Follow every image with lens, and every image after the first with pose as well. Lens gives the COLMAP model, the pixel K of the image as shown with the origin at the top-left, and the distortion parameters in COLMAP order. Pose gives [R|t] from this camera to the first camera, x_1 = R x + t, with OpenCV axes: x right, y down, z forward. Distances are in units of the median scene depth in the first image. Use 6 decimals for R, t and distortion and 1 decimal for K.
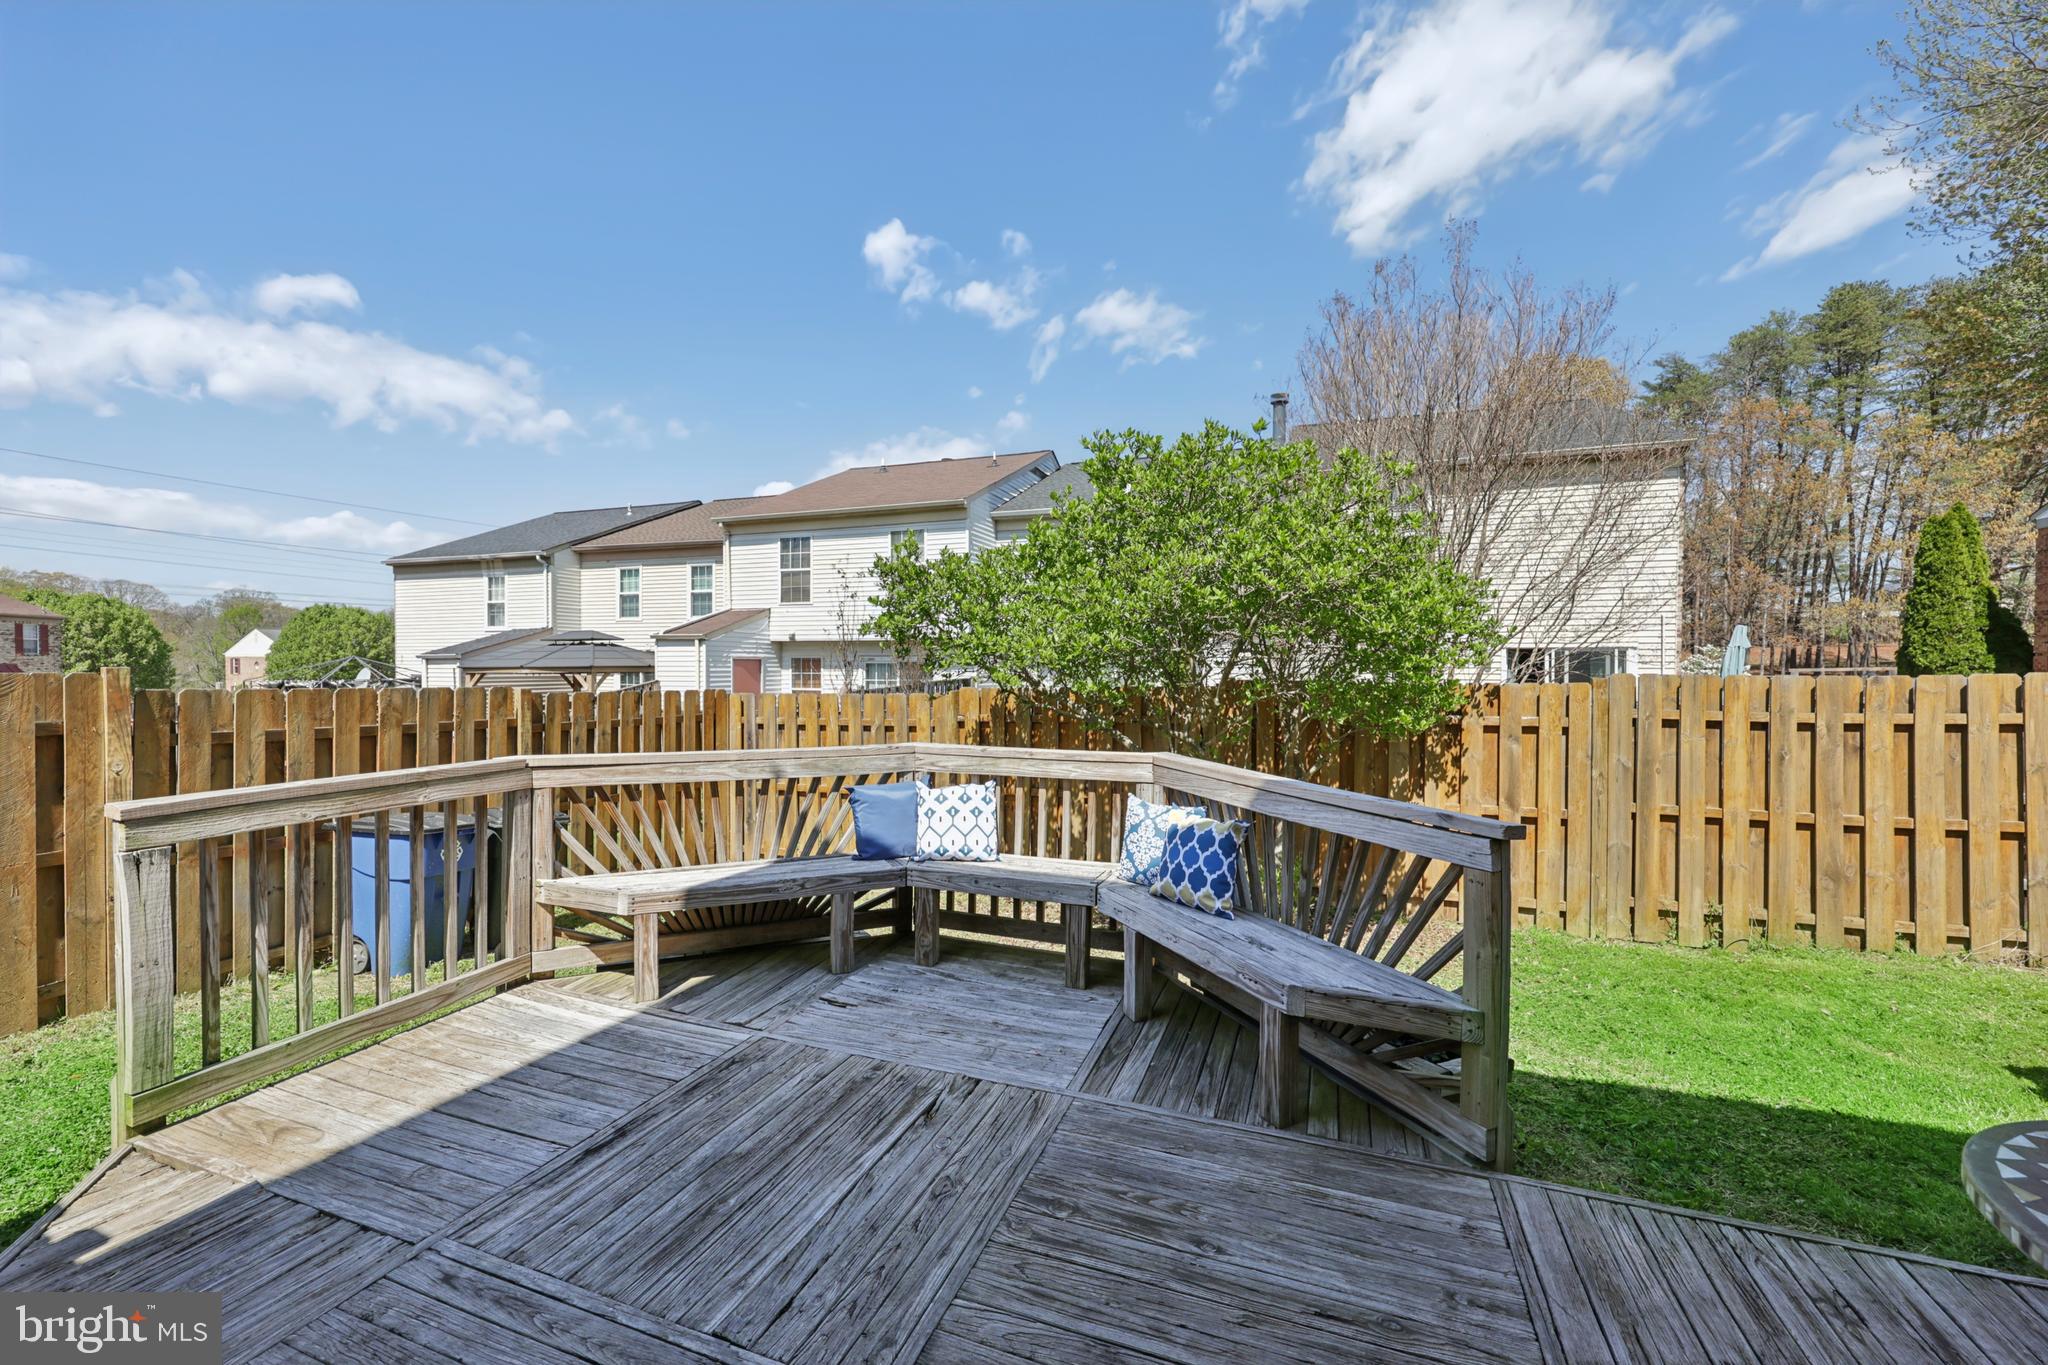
lens RADIAL K [[834.6, 0, 1011.2], [0, 834.6, 684.3], [0, 0, 1]] dist [0.002079, 0.000526]
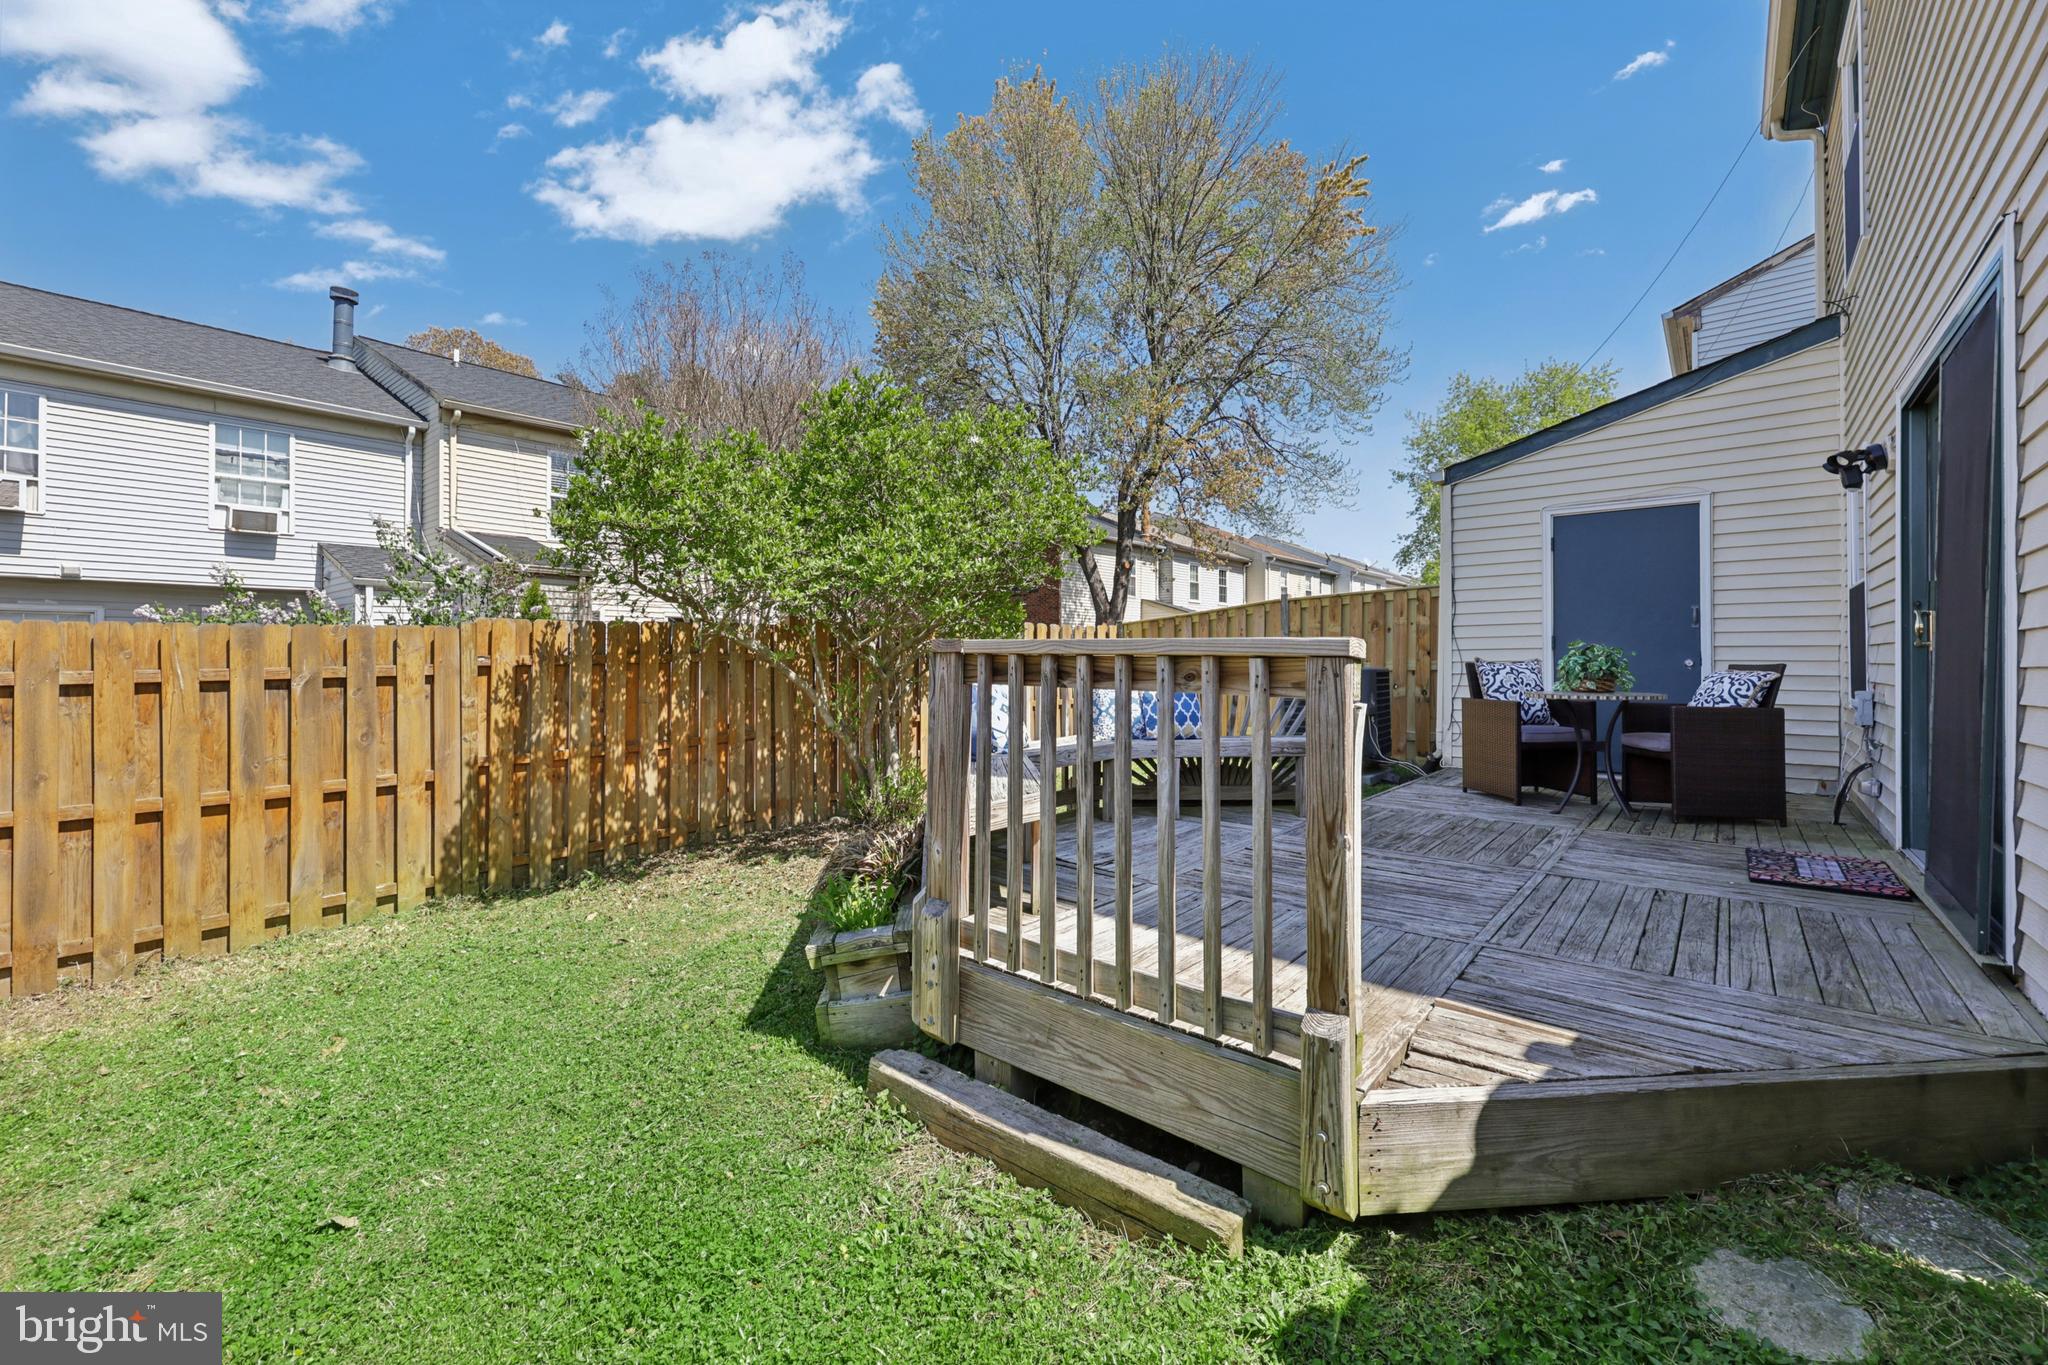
lens RADIAL K [[834.6, 0, 1045.0], [0, 834.6, 656.6], [0, 0, 1]] dist [0.002079, 0.000526]
pose [[0.308774, 0.000239, 0.951135, -1.223026], [0.017722, 0.999825, -0.006005, 0.105415], [-0.950970, 0.018710, 0.308716, 0.686188]]
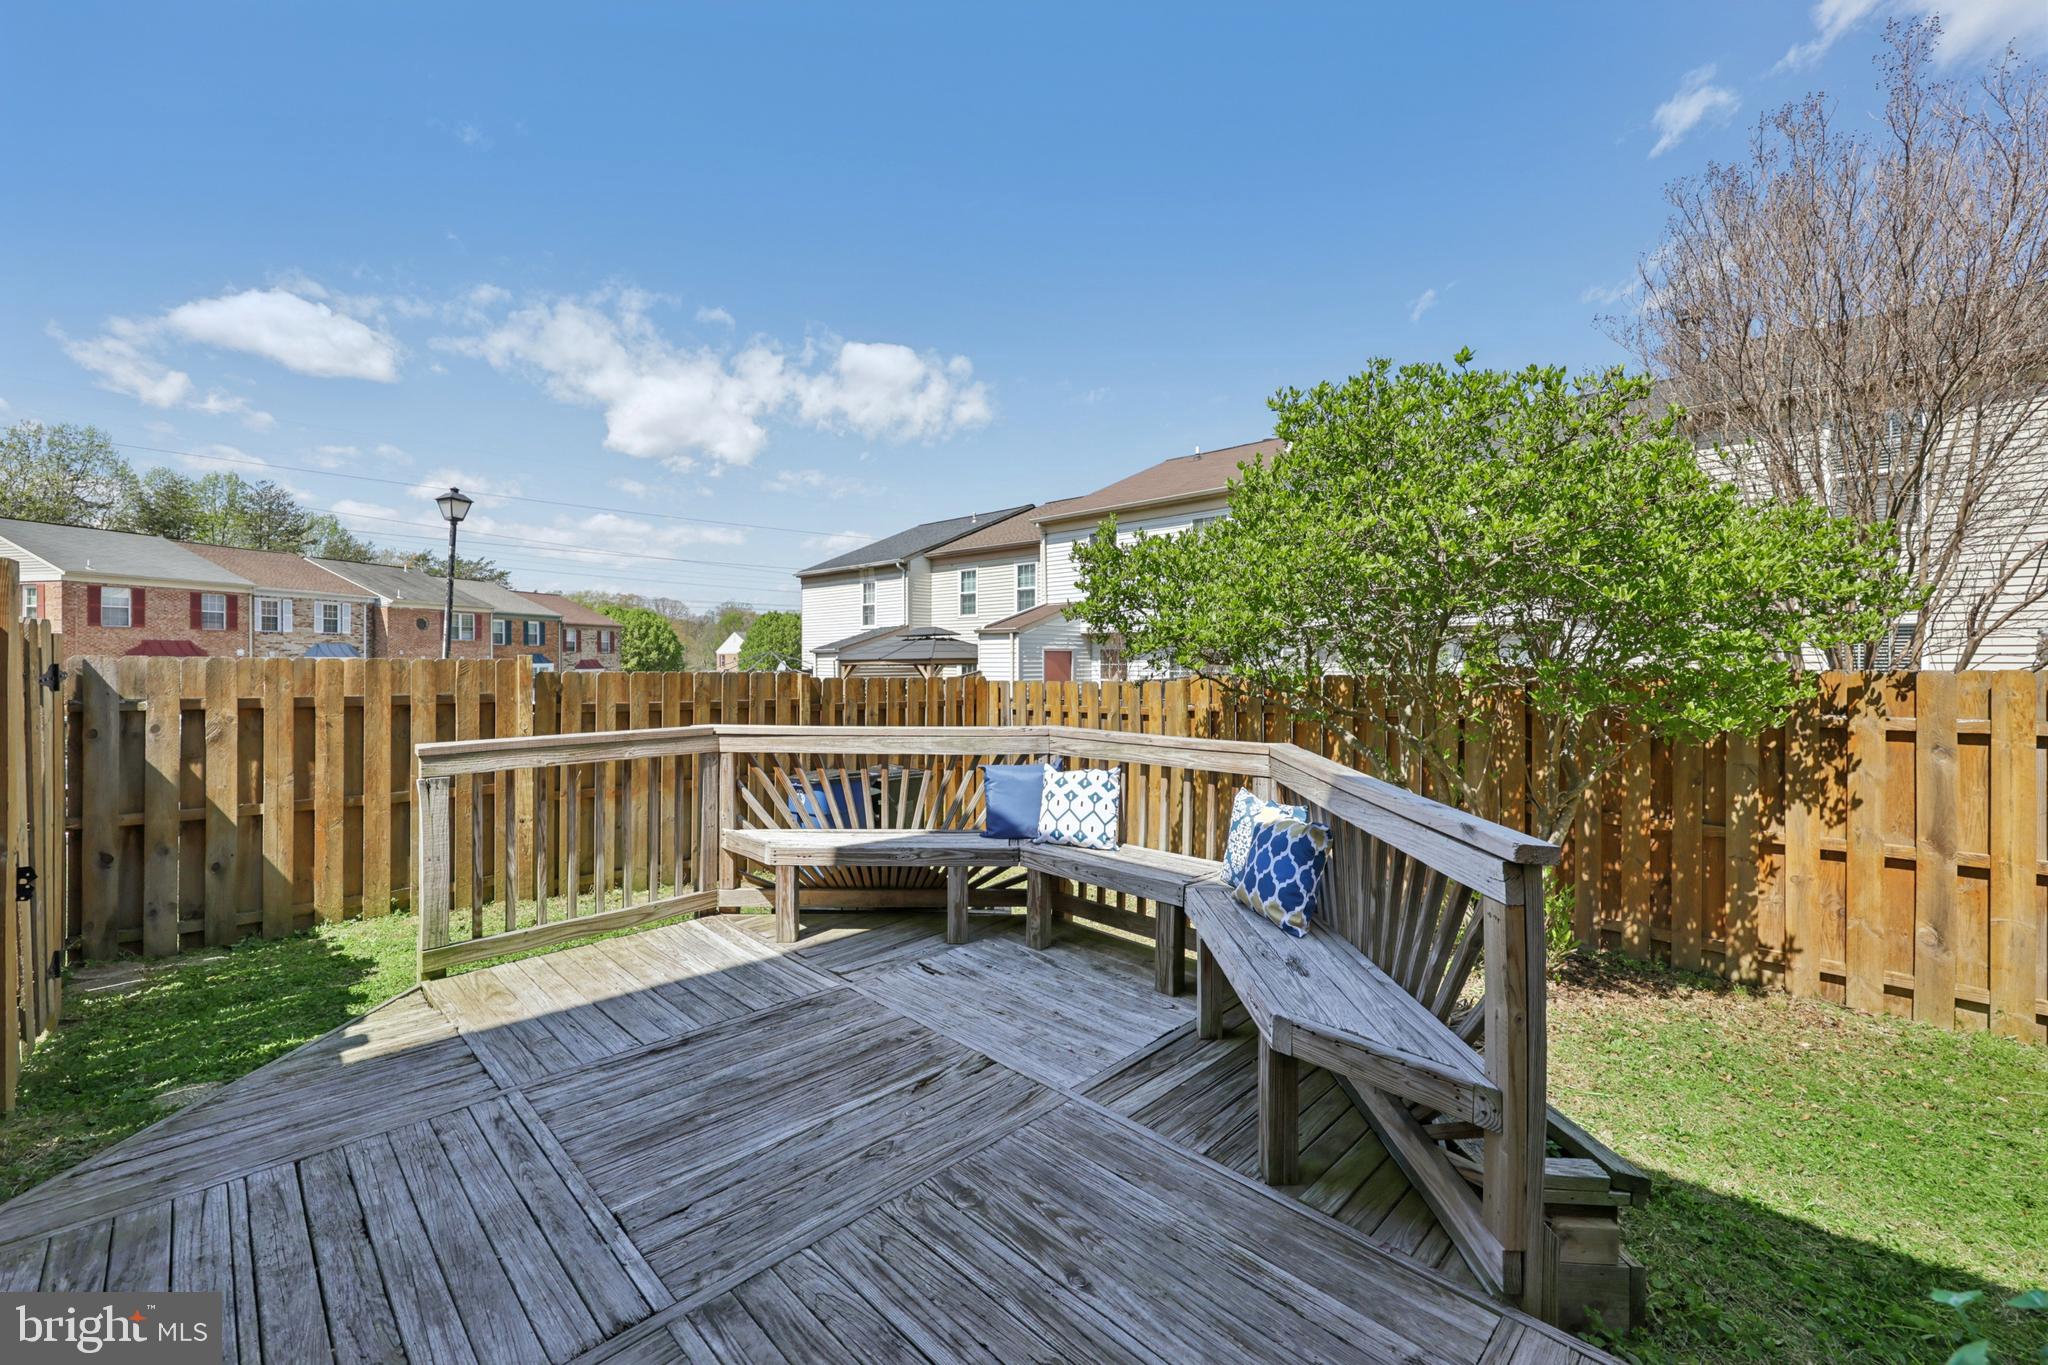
lens RADIAL K [[834.6, 0, 1001.4], [0, 834.6, 667.4], [0, 0, 1]] dist [0.002079, 0.000526]
pose [[0.908302, 0.000145, -0.418314, 0.292651], [-0.005119, 0.999929, -0.010769, 0.013390], [0.418283, 0.011923, 0.908239, 0.077064]]
